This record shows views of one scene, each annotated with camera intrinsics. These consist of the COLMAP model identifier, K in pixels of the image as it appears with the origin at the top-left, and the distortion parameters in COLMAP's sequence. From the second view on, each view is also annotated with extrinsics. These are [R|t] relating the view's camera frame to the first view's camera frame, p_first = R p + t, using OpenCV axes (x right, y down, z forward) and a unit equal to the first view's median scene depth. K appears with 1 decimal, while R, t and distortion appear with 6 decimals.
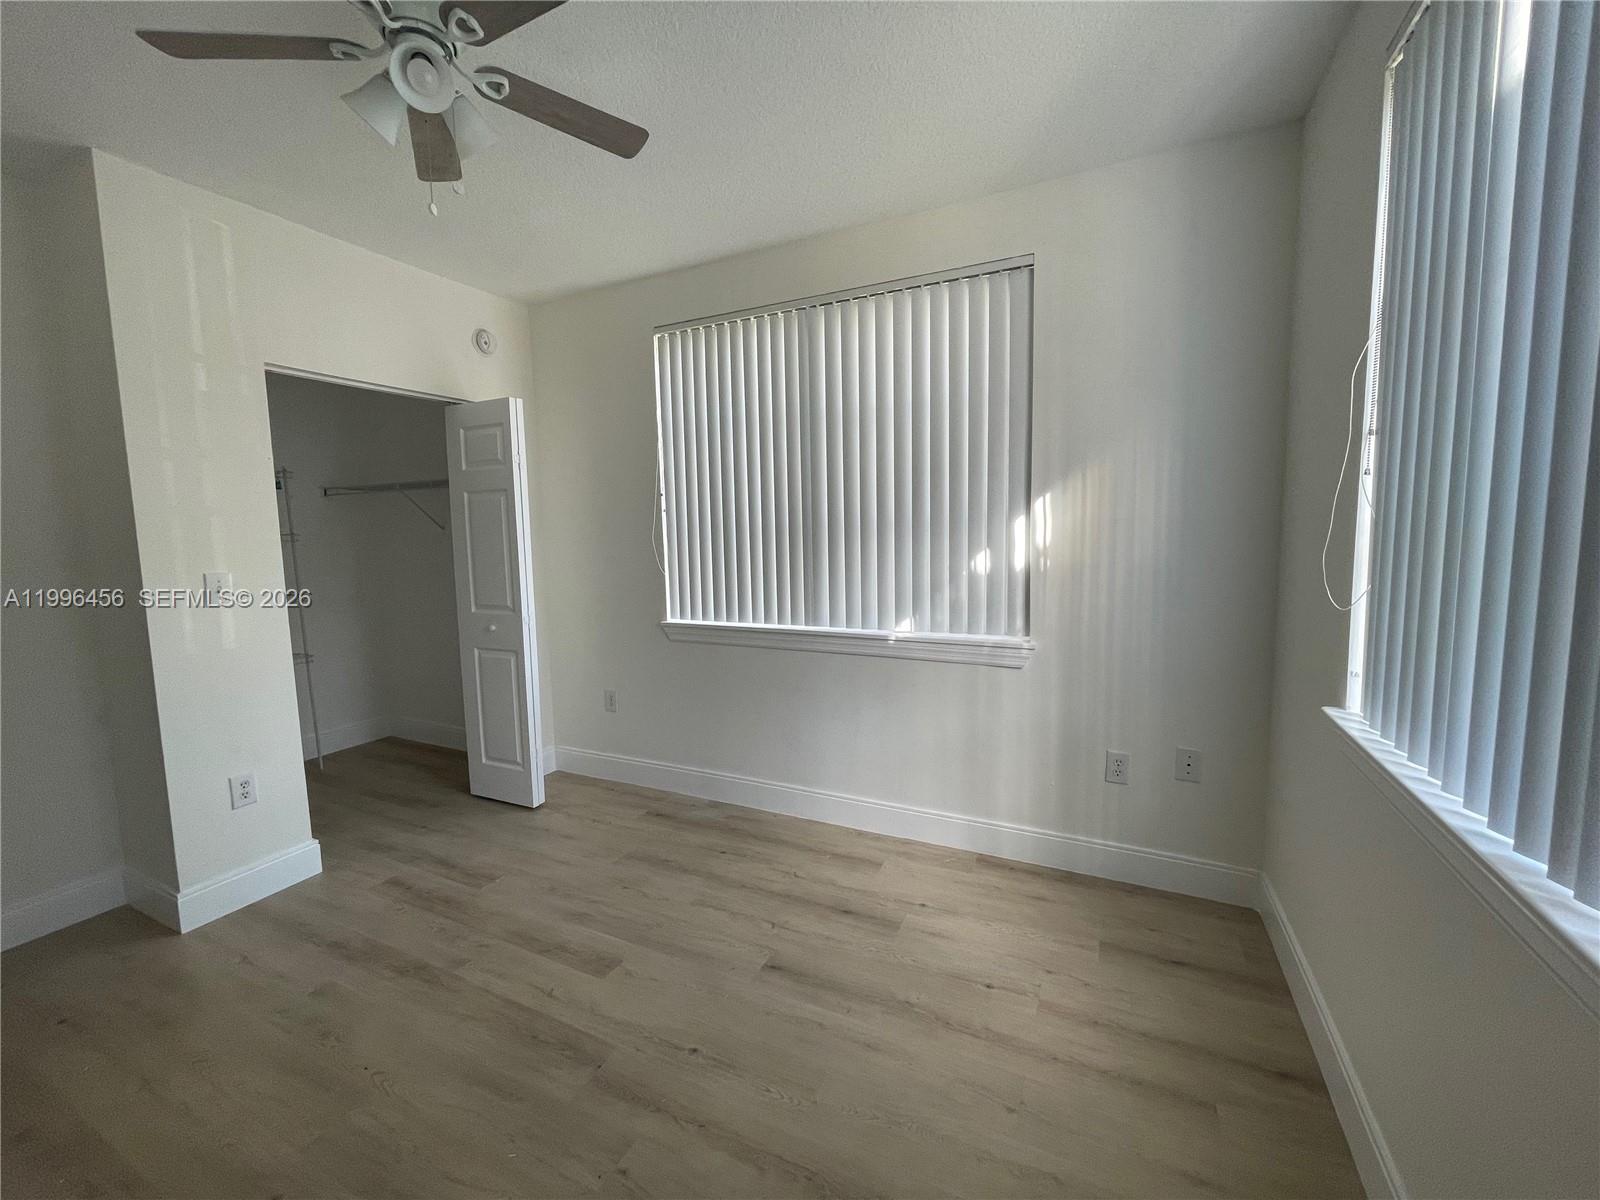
lens RADIAL K [[644.5, 0, 796.3], [0, 644.5, 590.1], [0, 0, 1]] dist [0.000258, 0.000036]
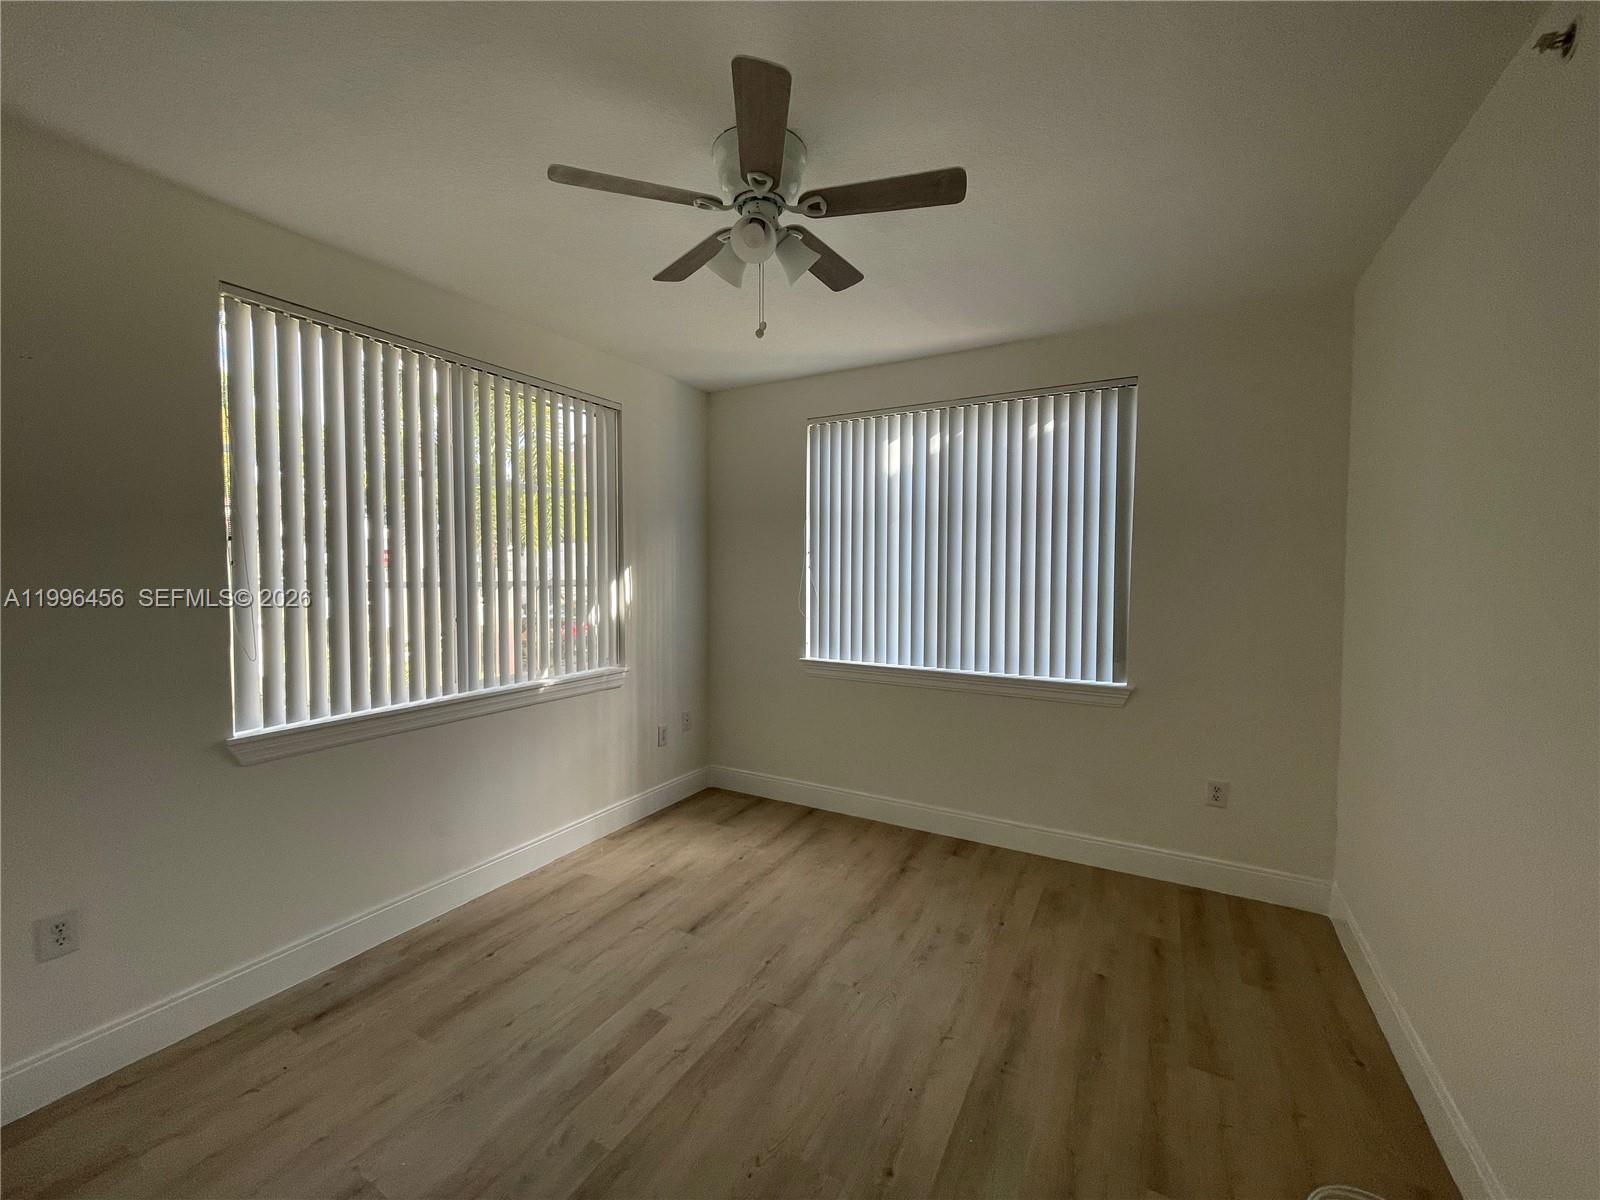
lens RADIAL K [[648.8, 0, 768.5], [0, 648.8, 601.1], [0, 0, 1]] dist [0.020100, 0.000001]
pose [[0.086233, -0.024864, 0.995965, -1.046083], [0.092470, 0.995573, 0.016848, -0.061143], [-0.991974, 0.090644, 0.088150, 0.540202]]
